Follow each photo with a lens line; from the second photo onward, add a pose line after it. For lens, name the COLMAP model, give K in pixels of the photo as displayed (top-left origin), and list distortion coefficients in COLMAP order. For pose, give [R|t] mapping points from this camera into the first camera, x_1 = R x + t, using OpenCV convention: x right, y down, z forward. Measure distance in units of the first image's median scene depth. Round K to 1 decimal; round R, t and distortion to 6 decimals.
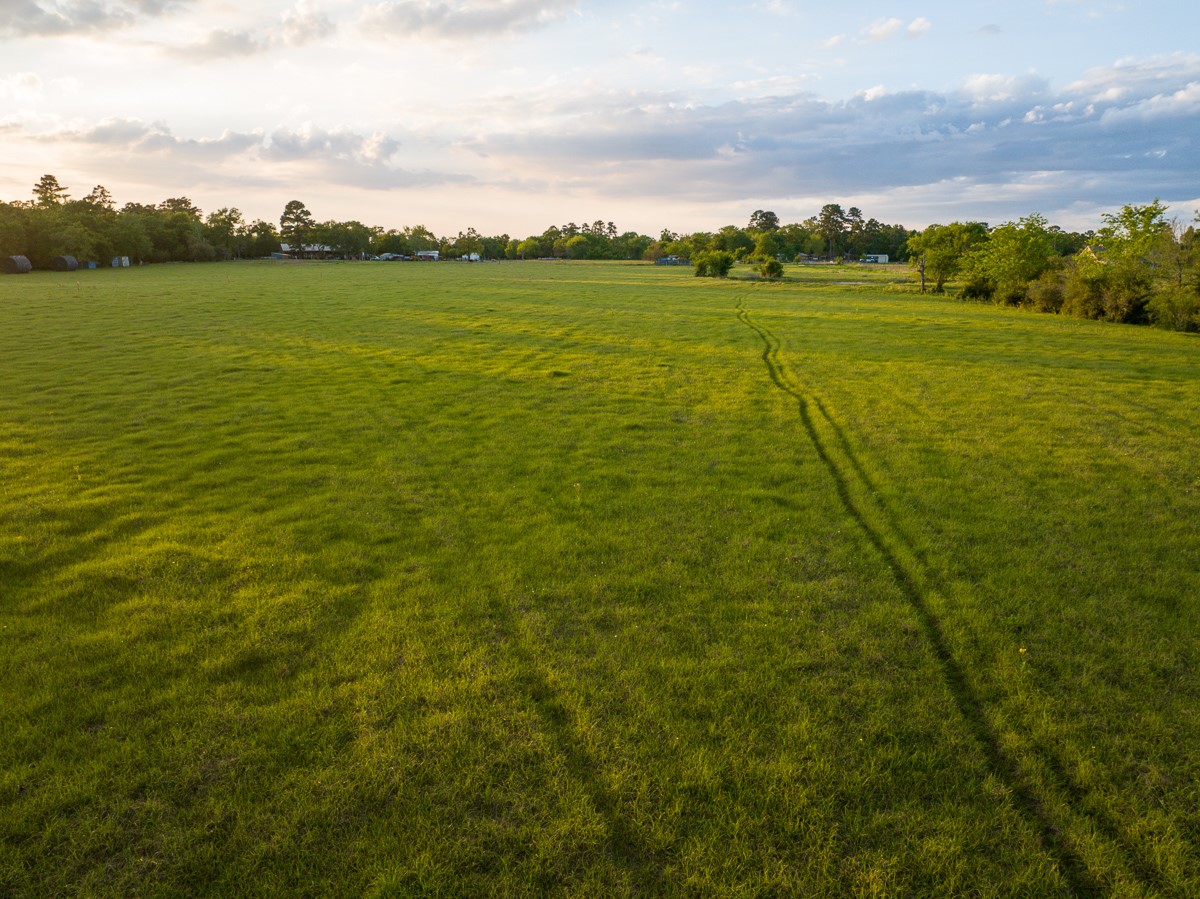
lens RADIAL K [[844.0, 0, 601.5], [0, 844.0, 445.9], [0, 0, 1]] dist [-0.056776, 0.033276]
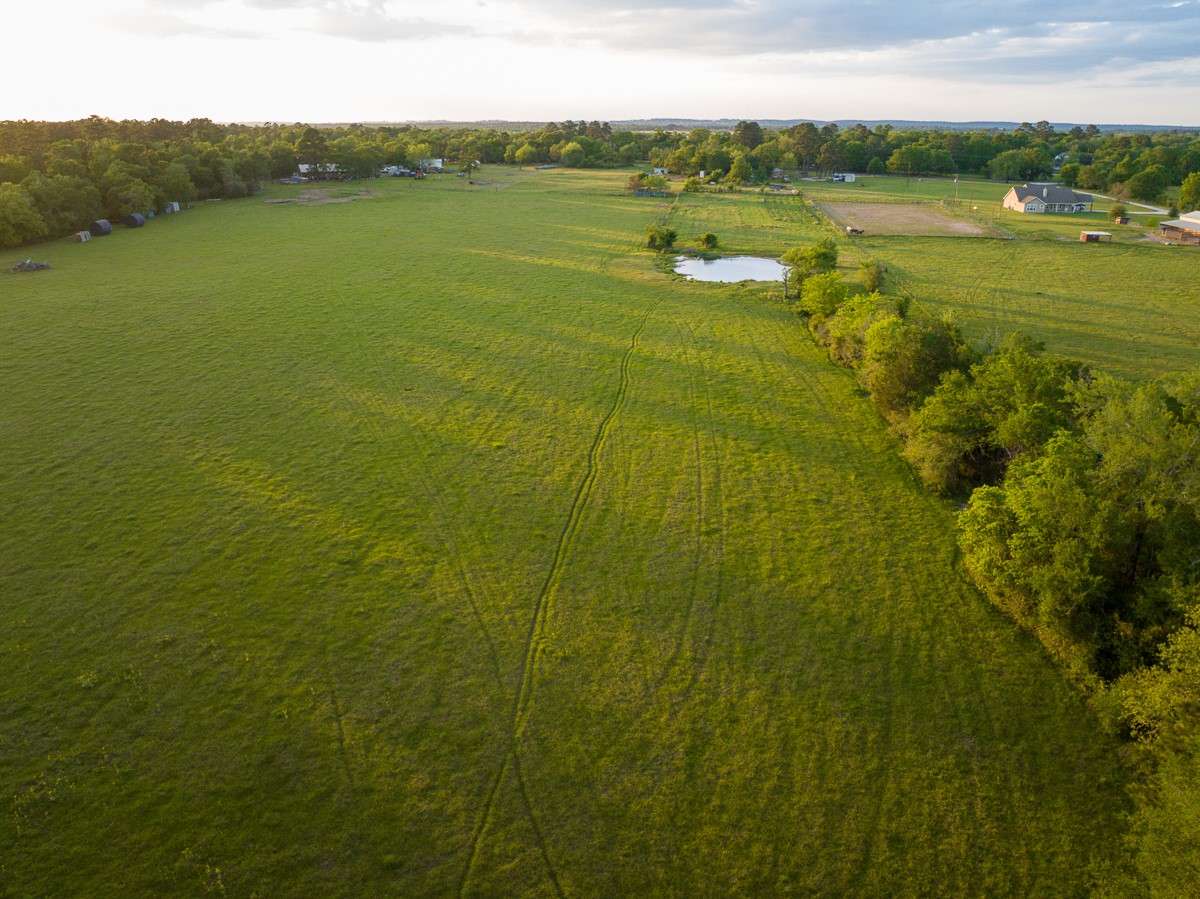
lens RADIAL K [[844.0, 0, 596.1], [0, 844.0, 450.6], [0, 0, 1]] dist [-0.056776, 0.033276]
pose [[0.999864, 0.006372, -0.015192, 0.028697], [-0.003862, 0.987135, 0.159841, -0.051081], [0.016015, -0.159761, 0.987026, -0.146331]]
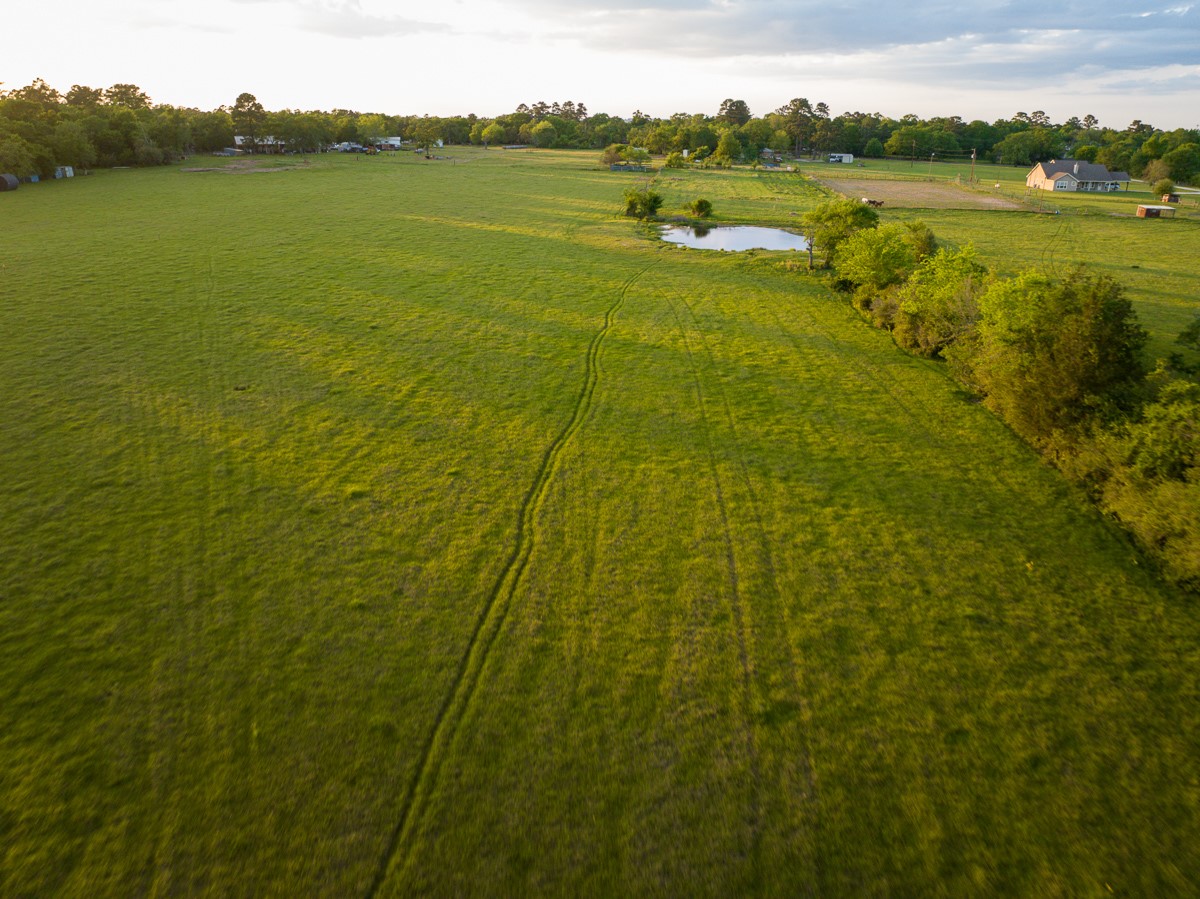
lens RADIAL K [[844.0, 0, 598.0], [0, 844.0, 449.6], [0, 0, 1]] dist [-0.056776, 0.033276]
pose [[0.999856, 0.008446, 0.014734, 0.033241], [-0.010667, 0.987415, 0.157791, -0.040445], [-0.013216, -0.157925, 0.987363, -0.026368]]
